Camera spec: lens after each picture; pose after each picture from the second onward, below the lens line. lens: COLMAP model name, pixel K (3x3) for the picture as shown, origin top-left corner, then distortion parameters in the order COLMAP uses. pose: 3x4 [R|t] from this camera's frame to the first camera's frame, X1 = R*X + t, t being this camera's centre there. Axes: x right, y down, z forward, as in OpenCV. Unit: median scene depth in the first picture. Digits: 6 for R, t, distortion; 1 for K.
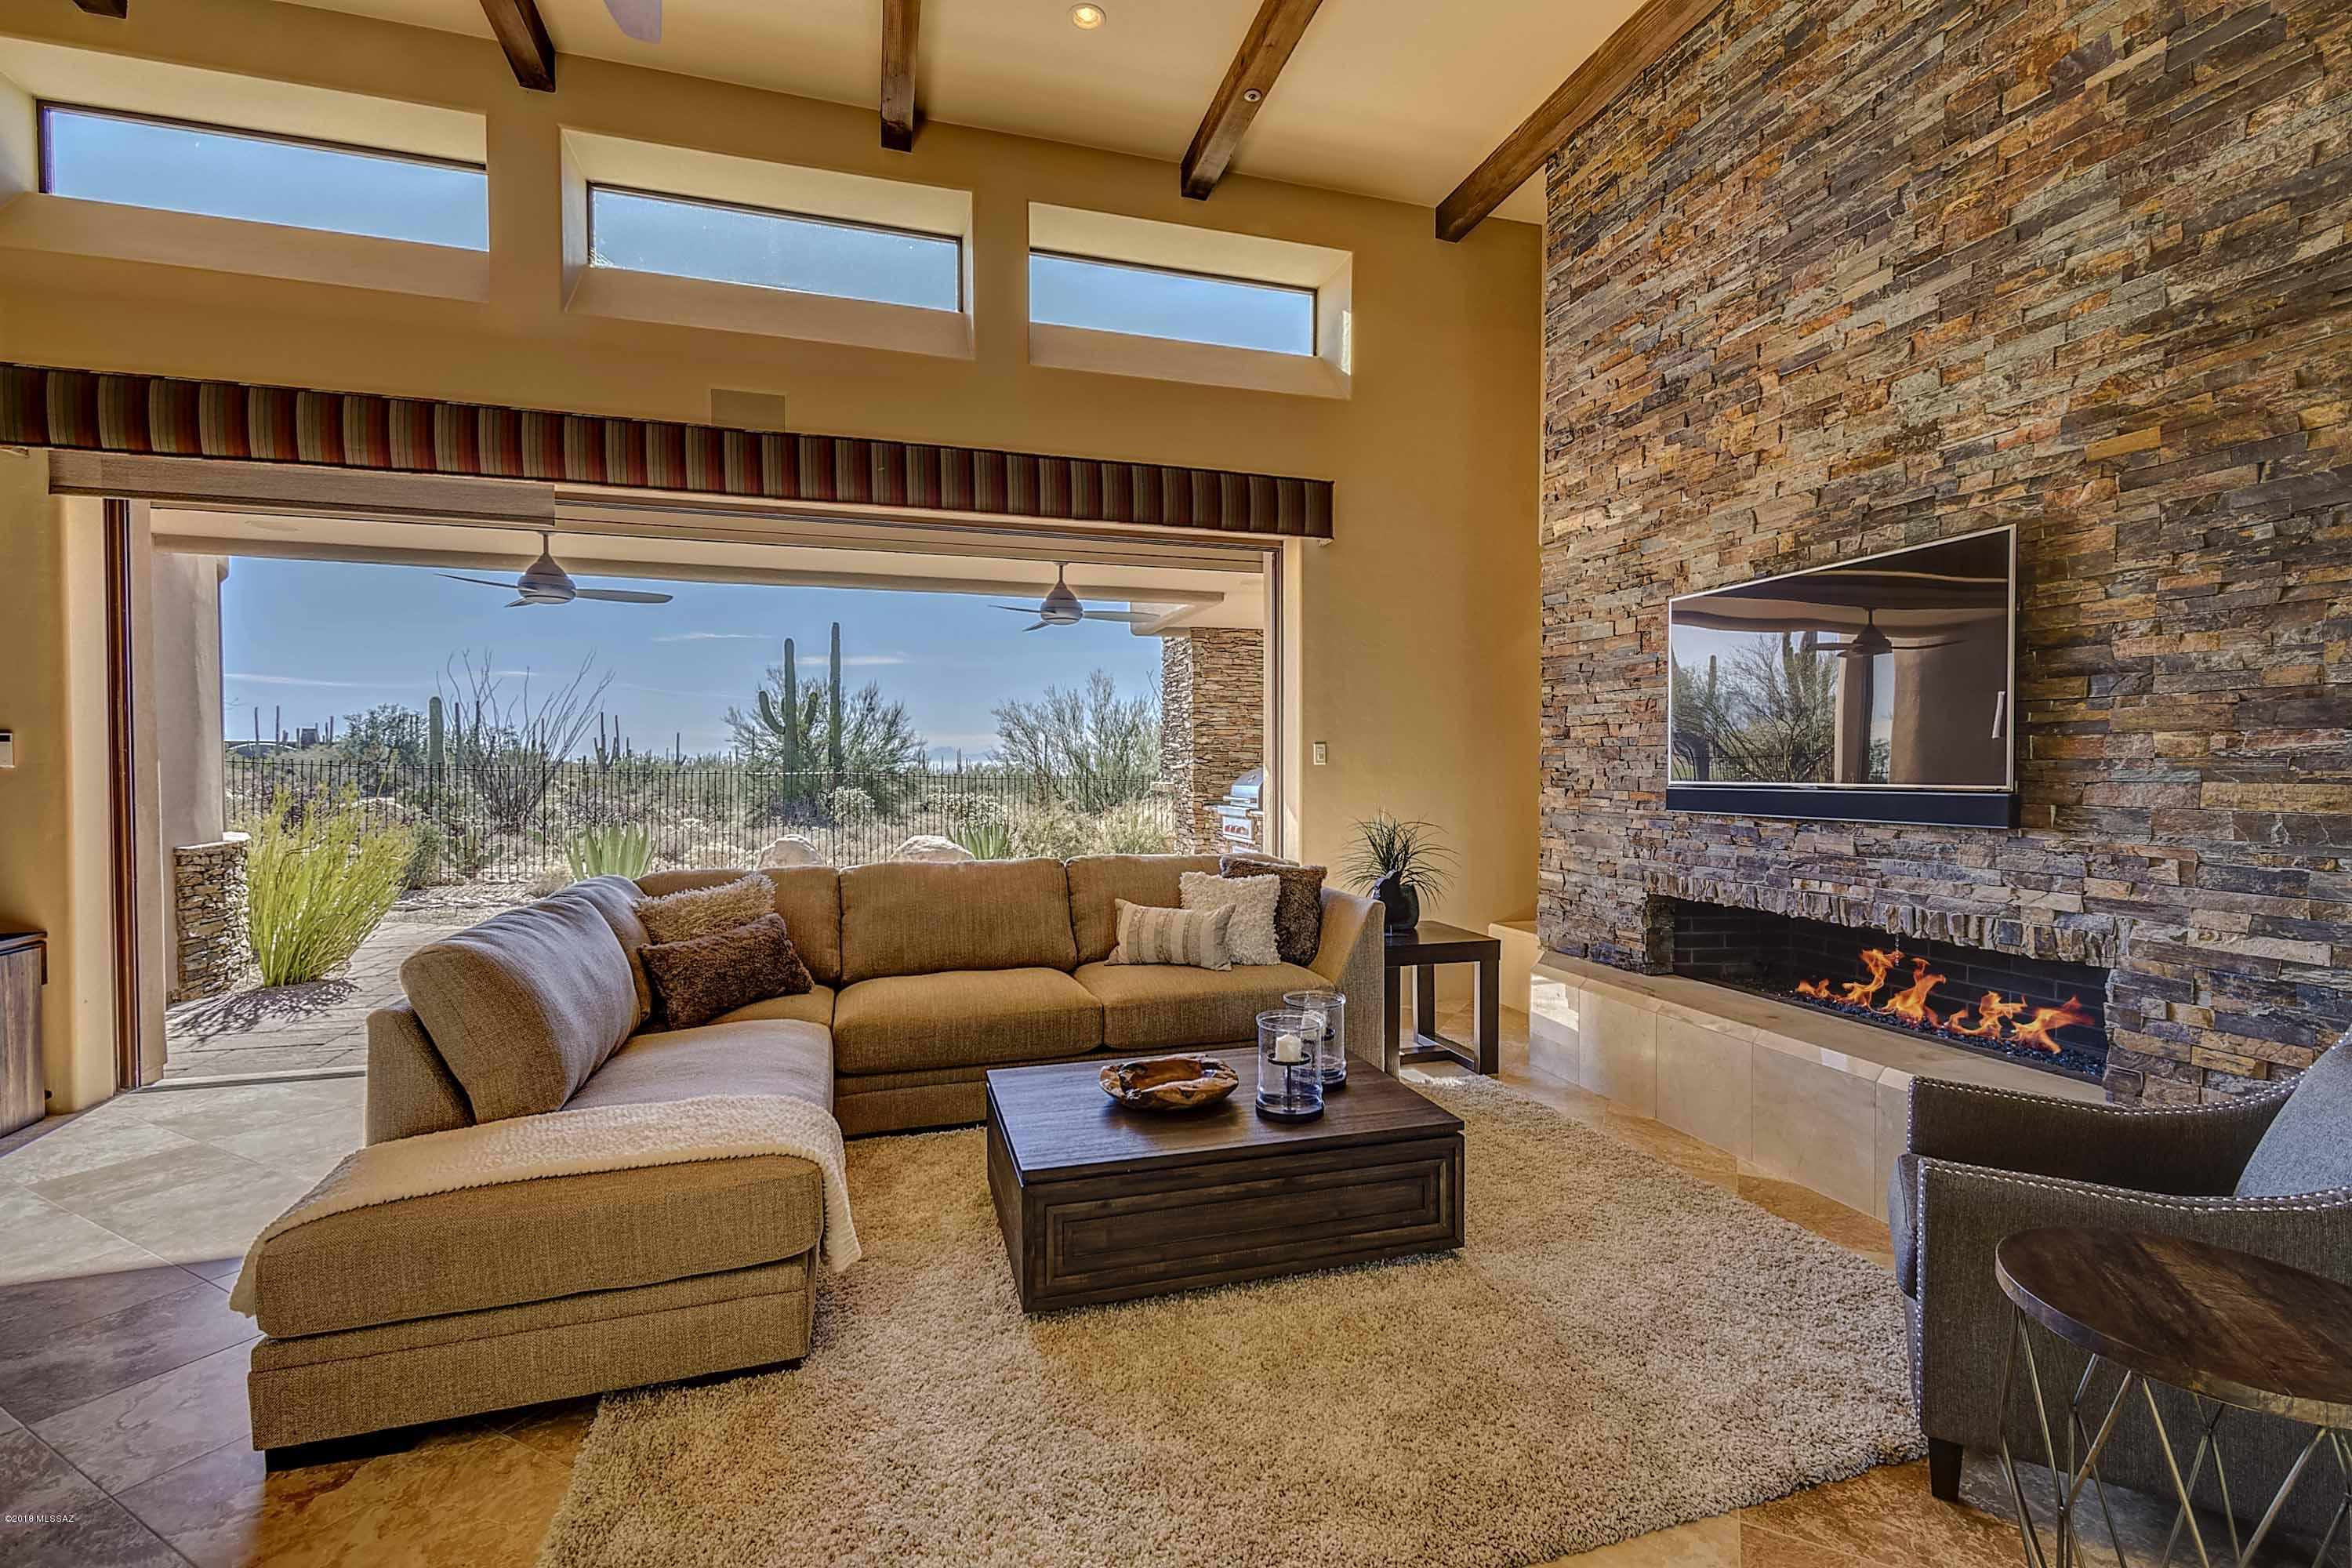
lens RADIAL K [[1033.9, 0, 1181.2], [0, 1033.9, 789.3], [0, 0, 1]] dist [0.022723, -0.009136]
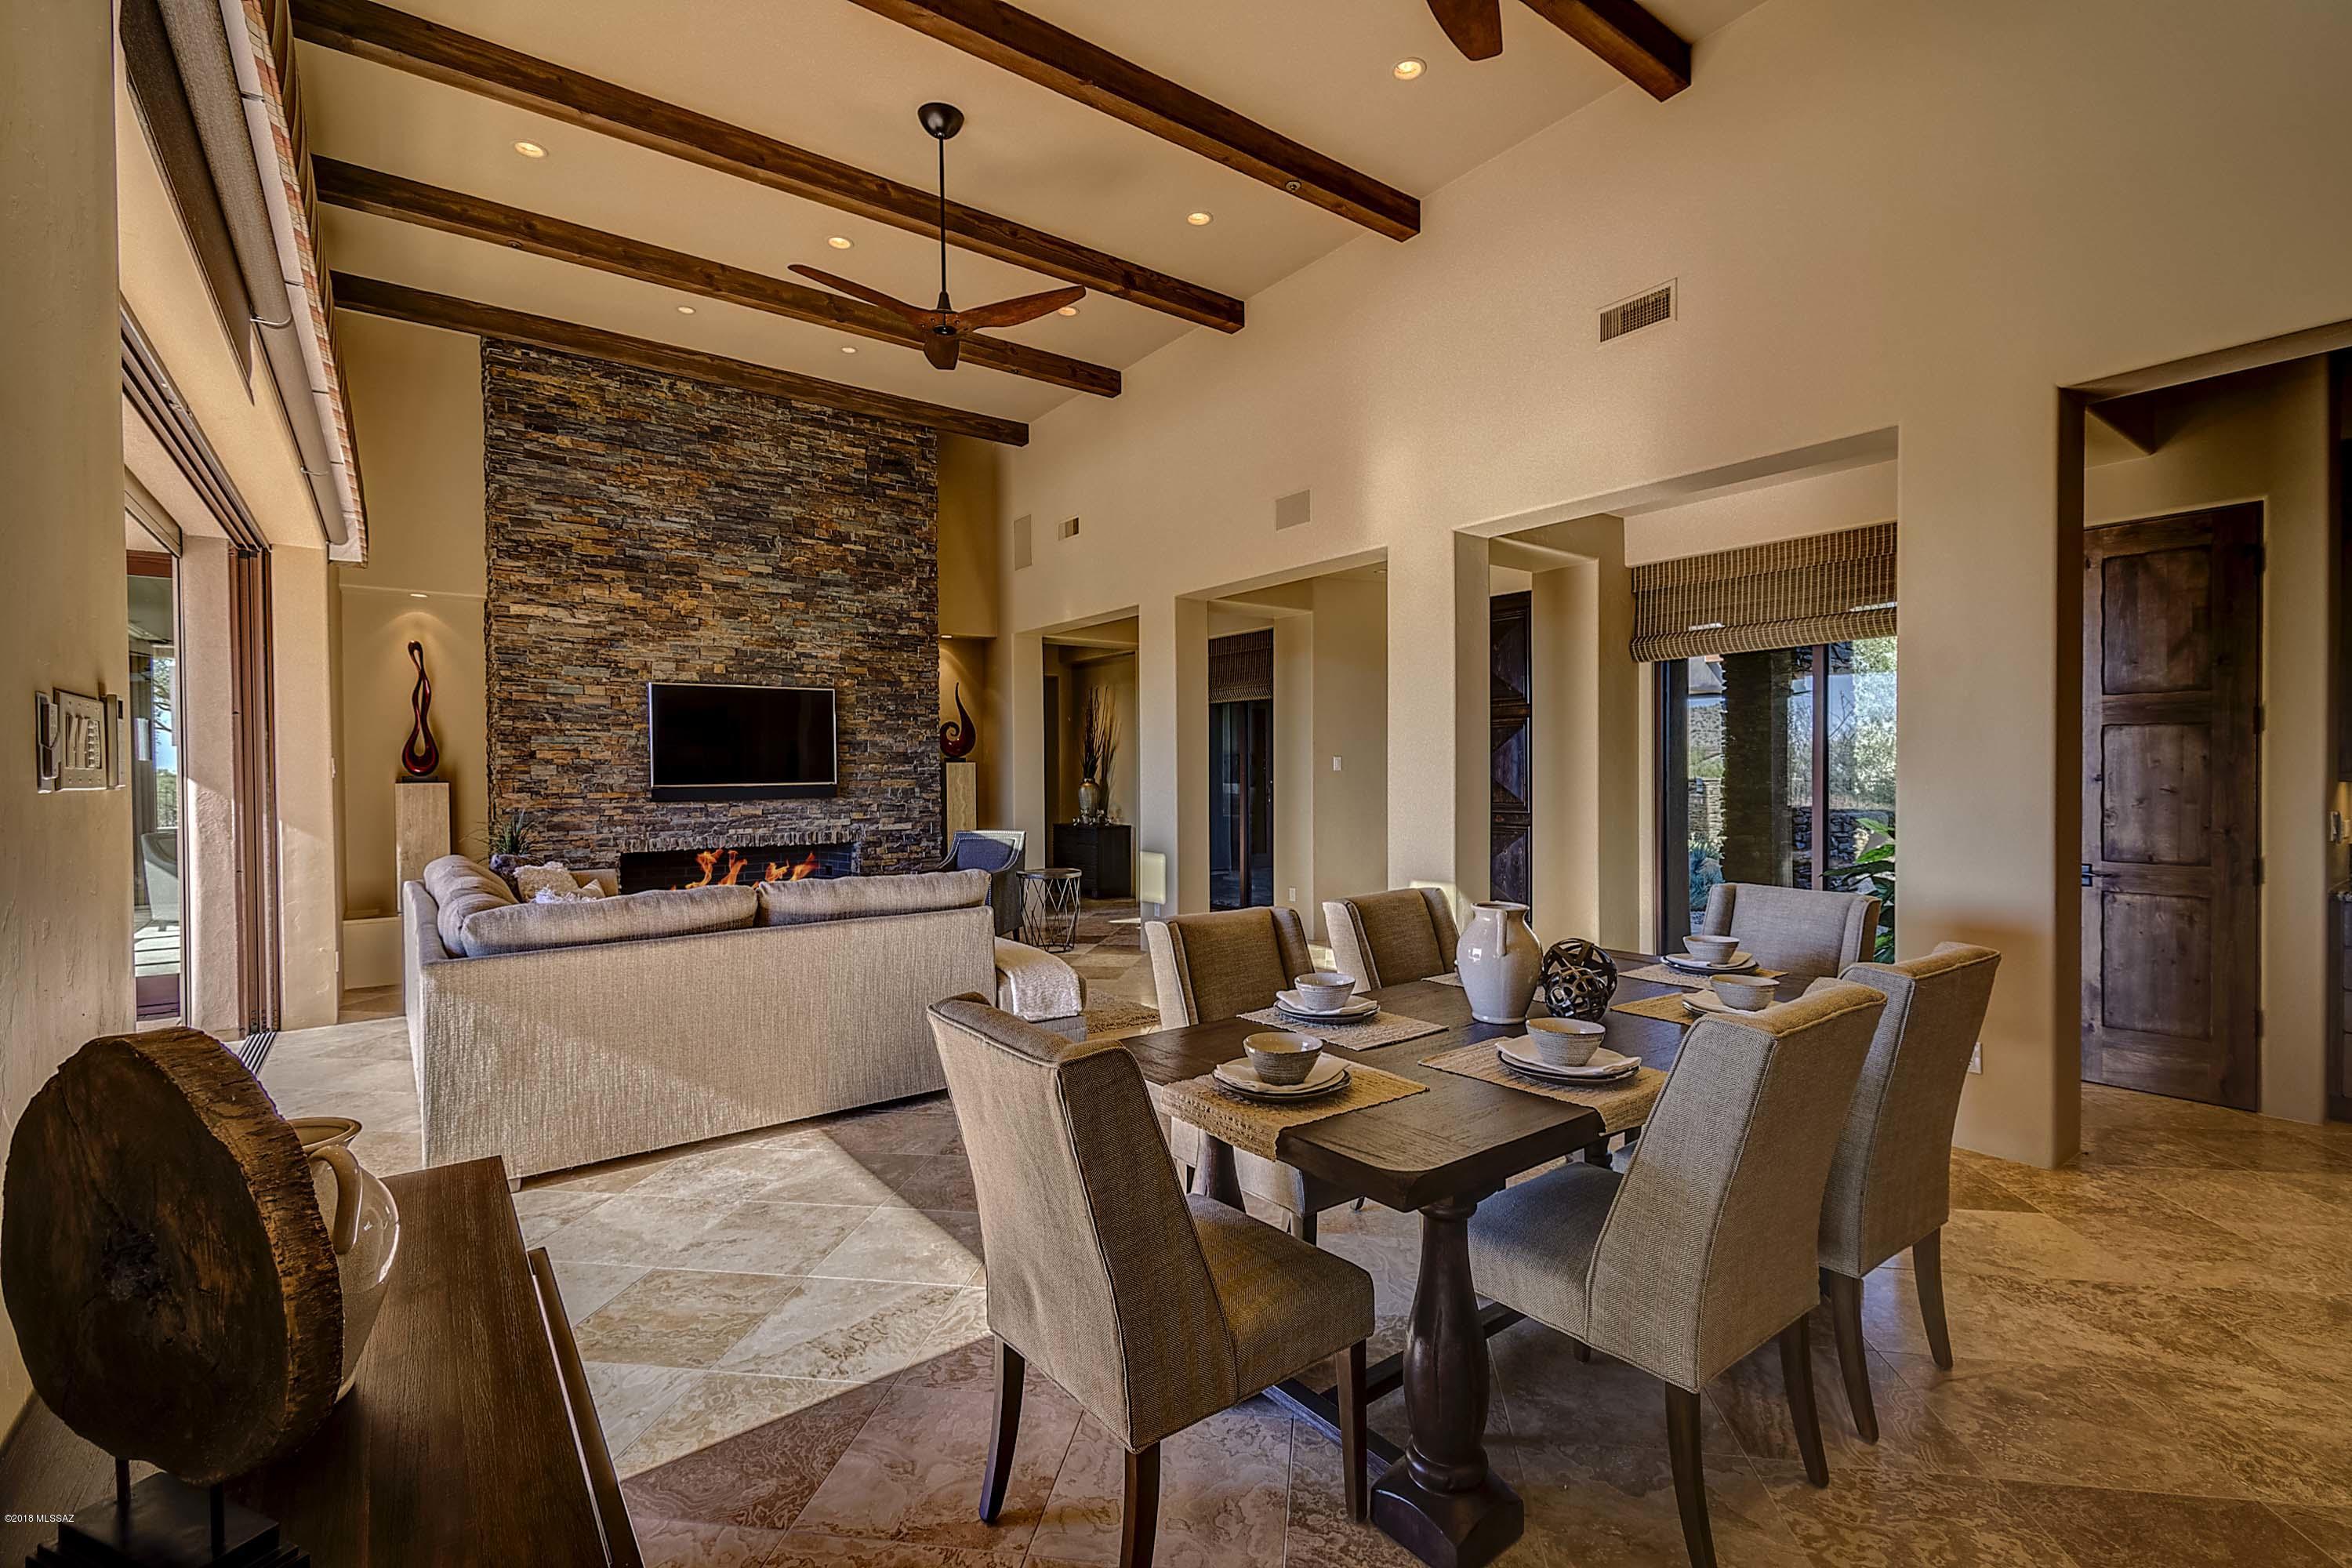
lens RADIAL K [[1033.9, 0, 1171.7], [0, 1033.9, 785.1], [0, 0, 1]] dist [0.022723, -0.009136]
pose [[-0.322538, -0.008572, 0.946518, -1.567000], [0.030245, 0.999355, 0.019357, -0.016468], [-0.946073, 0.034871, -0.322071, 0.768966]]
